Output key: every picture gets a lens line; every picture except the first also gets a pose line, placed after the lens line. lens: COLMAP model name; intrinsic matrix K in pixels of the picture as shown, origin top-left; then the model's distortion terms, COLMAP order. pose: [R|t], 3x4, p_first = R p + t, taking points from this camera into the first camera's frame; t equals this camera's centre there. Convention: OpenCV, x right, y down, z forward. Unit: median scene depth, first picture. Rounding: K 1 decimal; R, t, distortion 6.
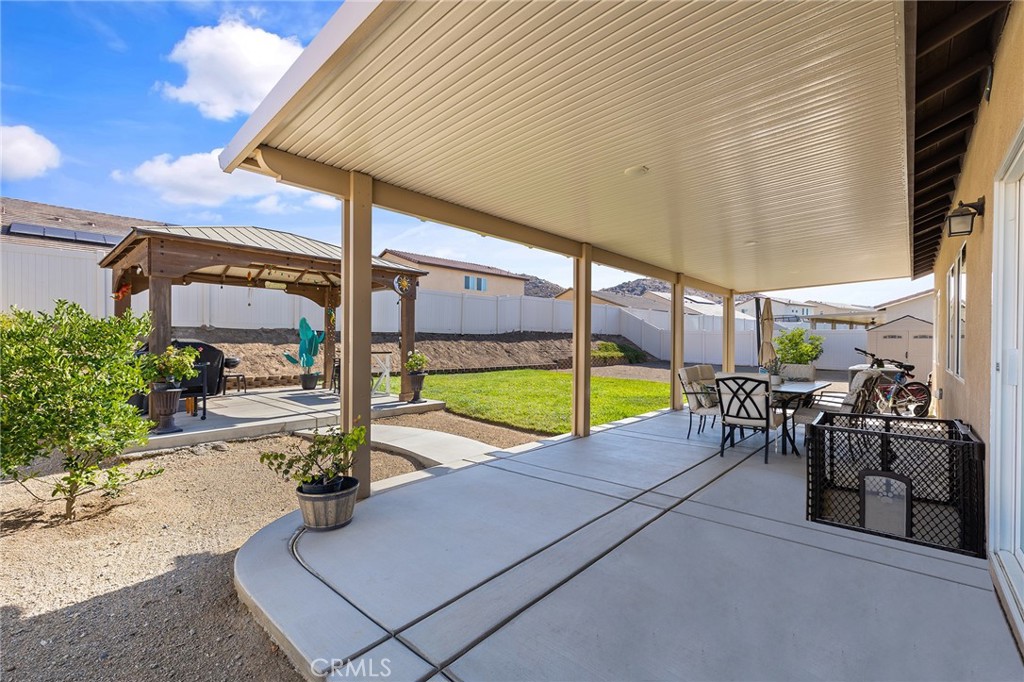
lens RADIAL K [[441.7, 0, 509.5], [0, 441.7, 342.3], [0, 0, 1]] dist [0.002541, 0.000089]
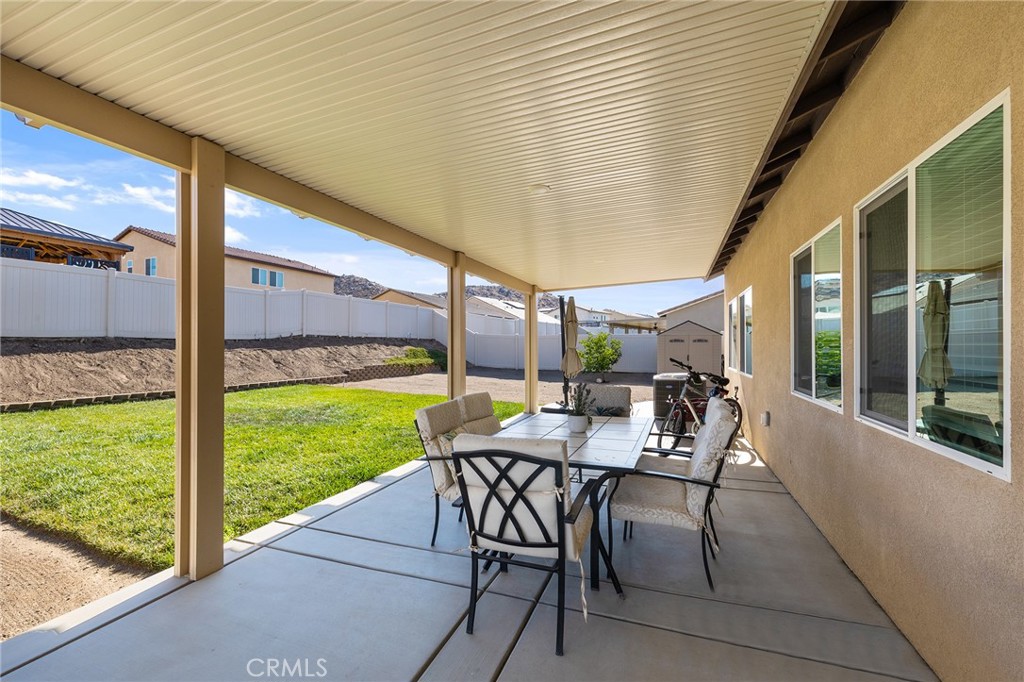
lens RADIAL K [[428.6, 0, 512.0], [0, 428.6, 341.0], [0, 0, 1]] dist [-0.001957, 0.000101]
pose [[0.928157, -0.004977, 0.372155, 0.200966], [0.009041, 0.999917, -0.009176, -0.009977], [-0.372078, 0.011882, 0.928125, 0.328764]]
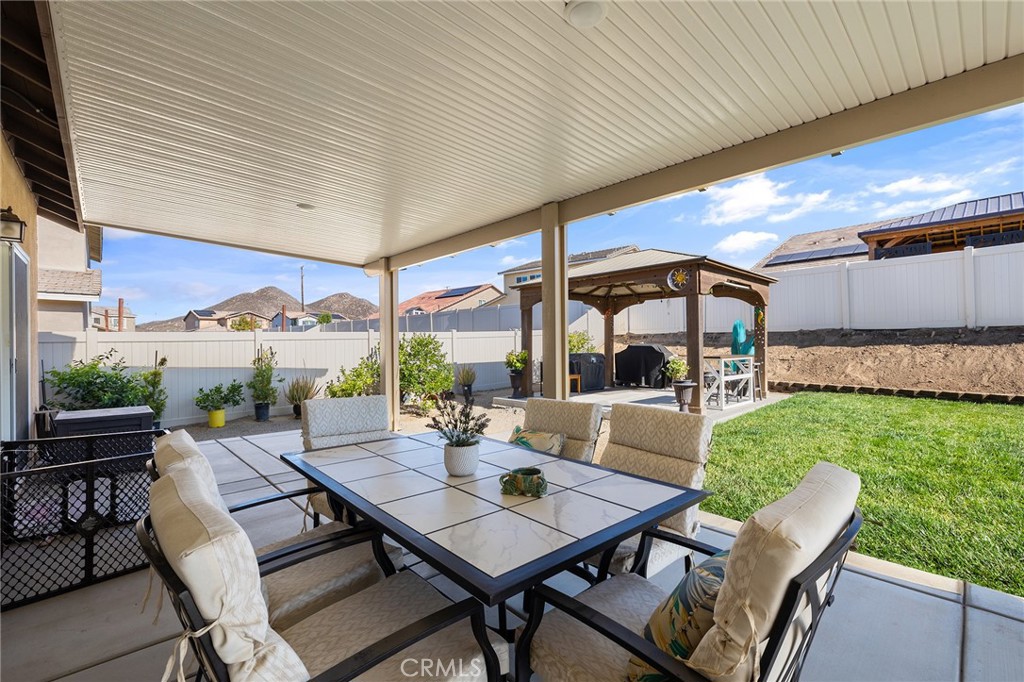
lens RADIAL K [[436.8, 0, 505.4], [0, 436.8, 344.3], [0, 0, 1]] dist [0.003021, 0.000234]
pose [[-0.098105, -0.004649, -0.995165, 0.579394], [0.006721, 0.999963, -0.005334, -0.001648], [0.995153, -0.007212, -0.098070, 0.676893]]
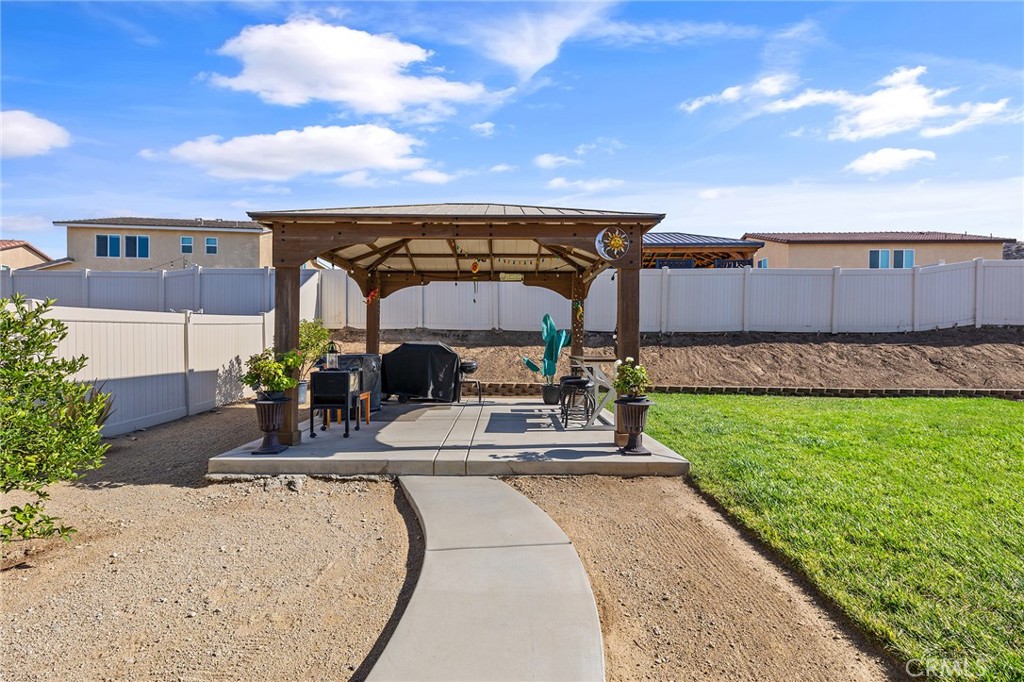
lens RADIAL K [[433.3, 0, 503.8], [0, 433.3, 346.7], [0, 0, 1]] dist [0.002527, 0.000290]
pose [[0.671232, 0.002017, -0.741245, 0.074479], [-0.001561, 0.999998, 0.001307, 0.002481], [0.741246, 0.000280, 0.671234, 0.466167]]
